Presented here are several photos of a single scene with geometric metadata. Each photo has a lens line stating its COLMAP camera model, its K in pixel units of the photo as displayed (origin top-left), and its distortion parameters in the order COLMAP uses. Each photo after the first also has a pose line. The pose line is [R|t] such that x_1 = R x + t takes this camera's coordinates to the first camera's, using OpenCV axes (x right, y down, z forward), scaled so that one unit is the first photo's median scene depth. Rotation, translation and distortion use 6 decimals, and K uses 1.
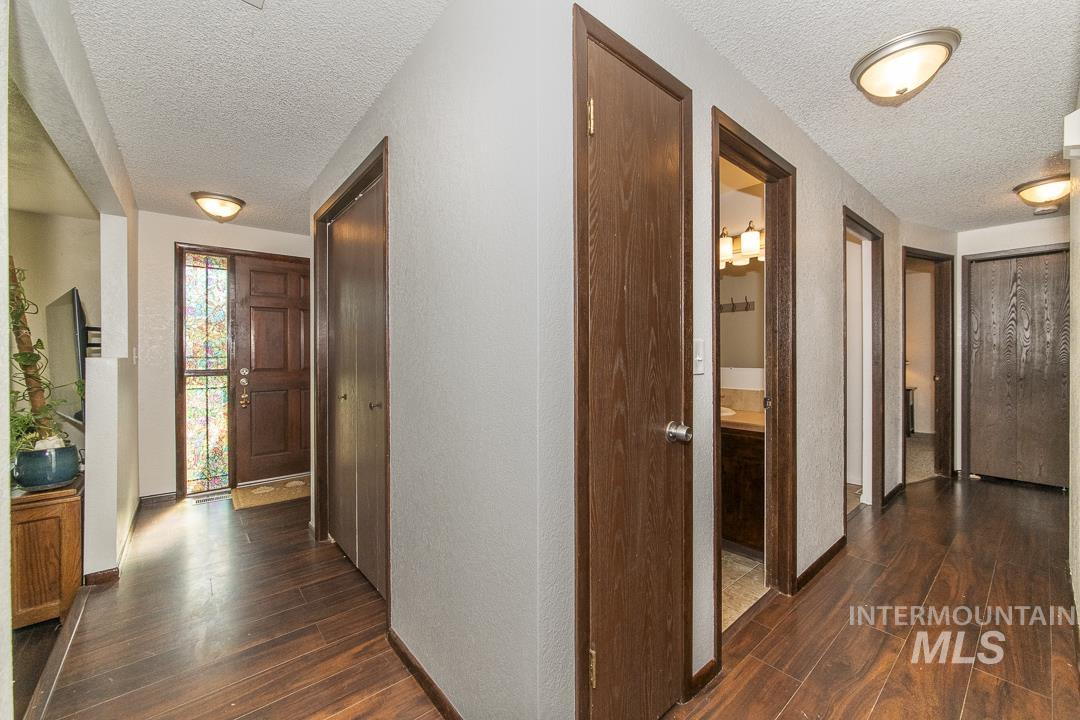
lens RADIAL K [[422.2, 0, 532.7], [0, 422.2, 358.5], [0, 0, 1]] dist [-0.011881, 0.001084]
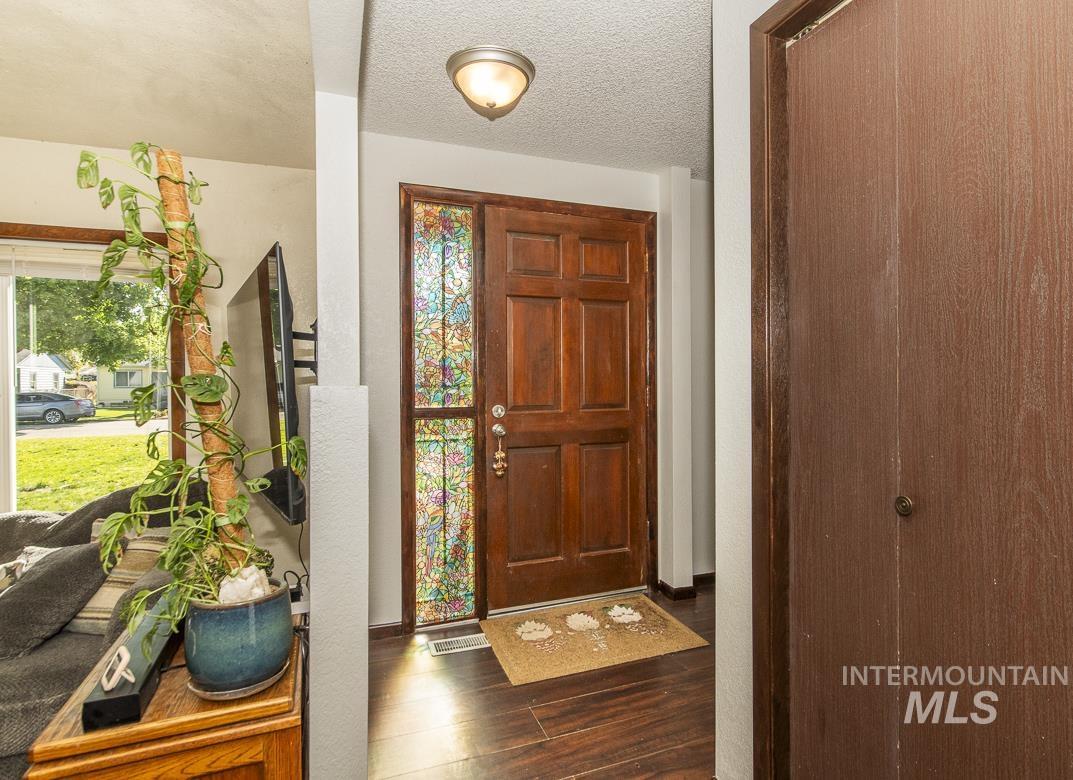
lens RADIAL K [[553.4, 0, 538.0], [0, 553.4, 390.9], [0, 0, 1]] dist [0.006919, 0.000204]
pose [[0.944170, 0.001806, -0.329453, -0.409618], [-0.000272, 0.999989, 0.004702, 0.000565], [0.329458, -0.004350, 0.944160, 0.334080]]
